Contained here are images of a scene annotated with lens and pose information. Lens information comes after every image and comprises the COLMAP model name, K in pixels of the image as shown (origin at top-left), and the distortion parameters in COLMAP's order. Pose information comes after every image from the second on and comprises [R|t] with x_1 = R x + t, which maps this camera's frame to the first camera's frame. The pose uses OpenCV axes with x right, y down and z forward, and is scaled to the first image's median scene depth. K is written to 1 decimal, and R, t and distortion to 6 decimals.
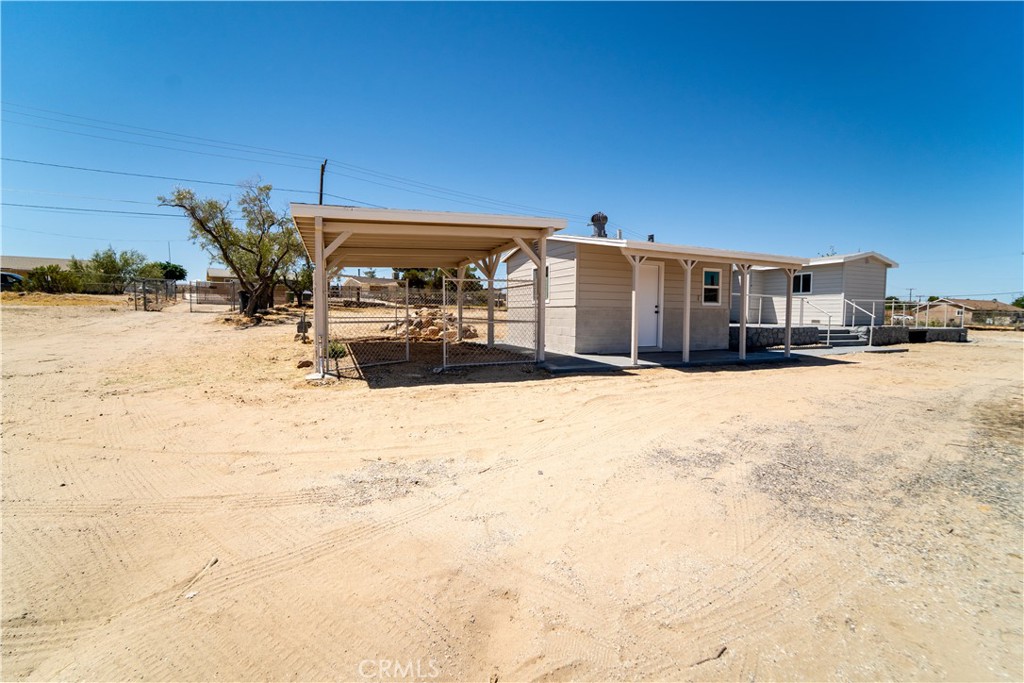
lens RADIAL K [[422.2, 0, 501.7], [0, 422.2, 338.8], [0, 0, 1]] dist [0.001695, -0.002238]
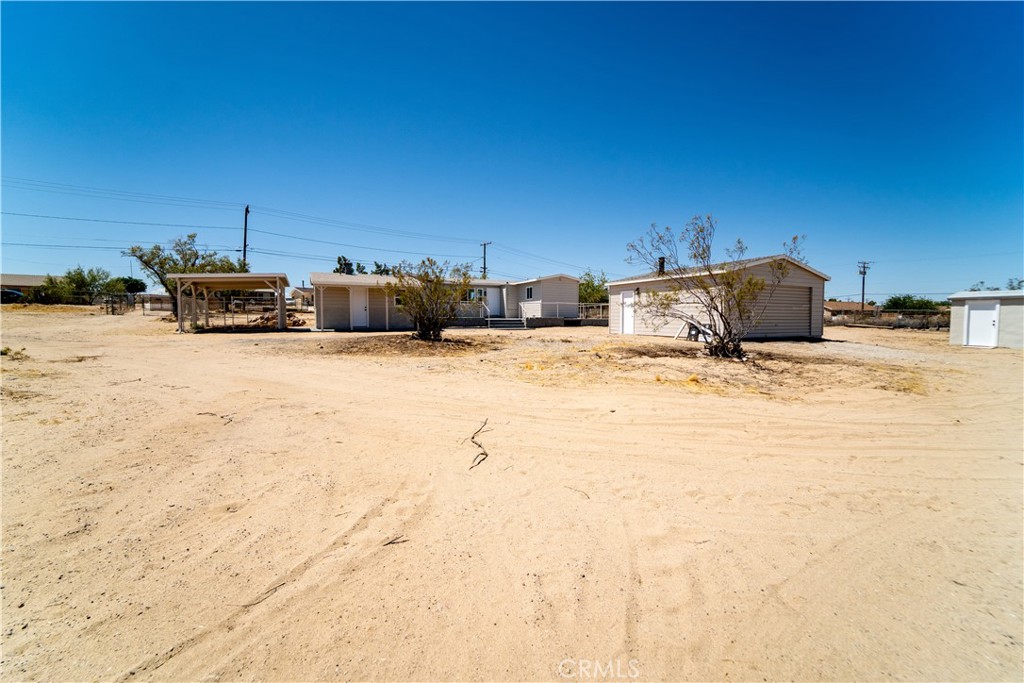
lens RADIAL K [[422.2, 0, 501.4], [0, 422.2, 342.9], [0, 0, 1]] dist [0.001695, -0.002238]
pose [[0.998667, -0.015828, 0.049138, 0.426723], [0.016069, 0.999861, -0.004500, 0.056124], [-0.049060, 0.005284, 0.998782, -0.524090]]
